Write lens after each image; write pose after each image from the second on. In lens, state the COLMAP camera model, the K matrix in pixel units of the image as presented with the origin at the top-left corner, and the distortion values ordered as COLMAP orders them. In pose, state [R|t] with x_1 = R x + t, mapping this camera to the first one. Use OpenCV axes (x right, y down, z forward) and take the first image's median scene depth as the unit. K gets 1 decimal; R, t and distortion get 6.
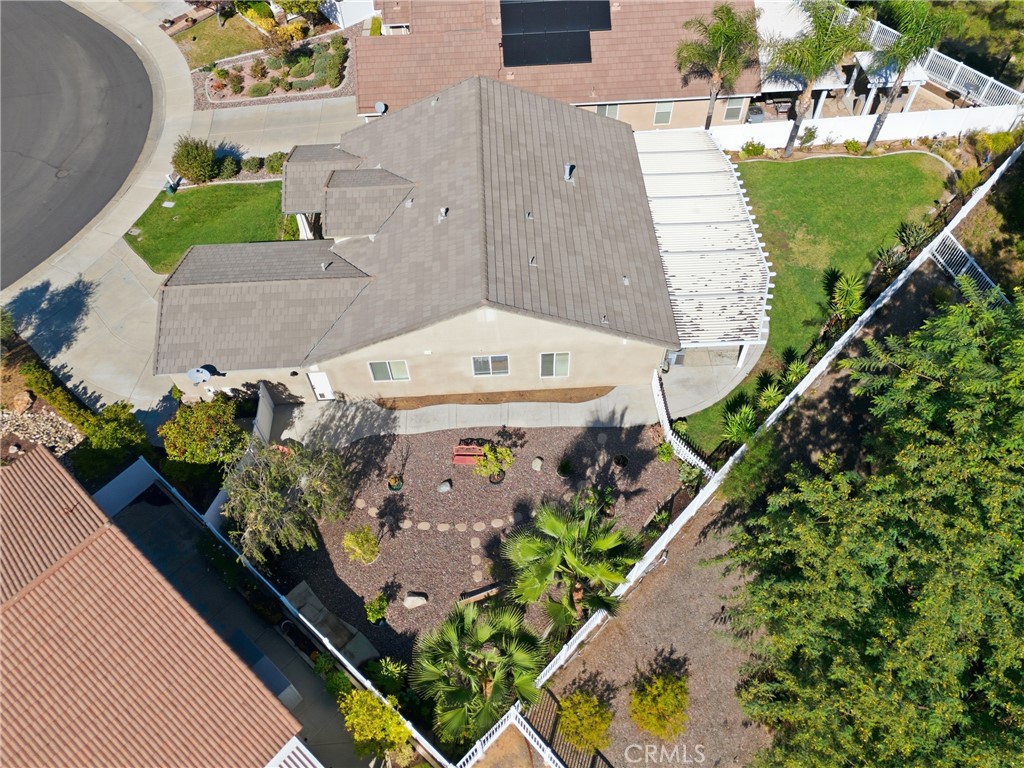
lens RADIAL K [[752.2, 0, 515.5], [0, 752.2, 380.1], [0, 0, 1]] dist [0.042957, -0.034935]
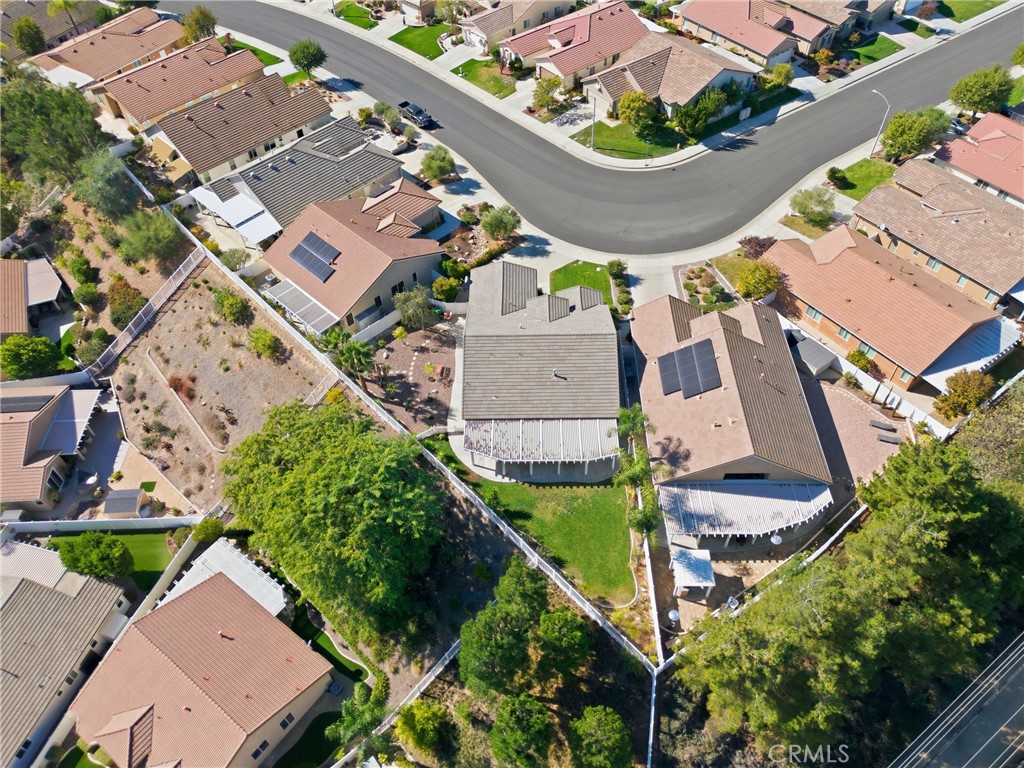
lens RADIAL K [[752.2, 0, 515.2], [0, 752.2, 378.4], [0, 0, 1]] dist [0.042957, -0.034935]
pose [[-0.049890, 0.767791, -0.638755, 1.514013], [-0.790753, 0.360311, 0.494859, -1.294966], [0.610099, 0.529786, 0.589157, -0.312548]]
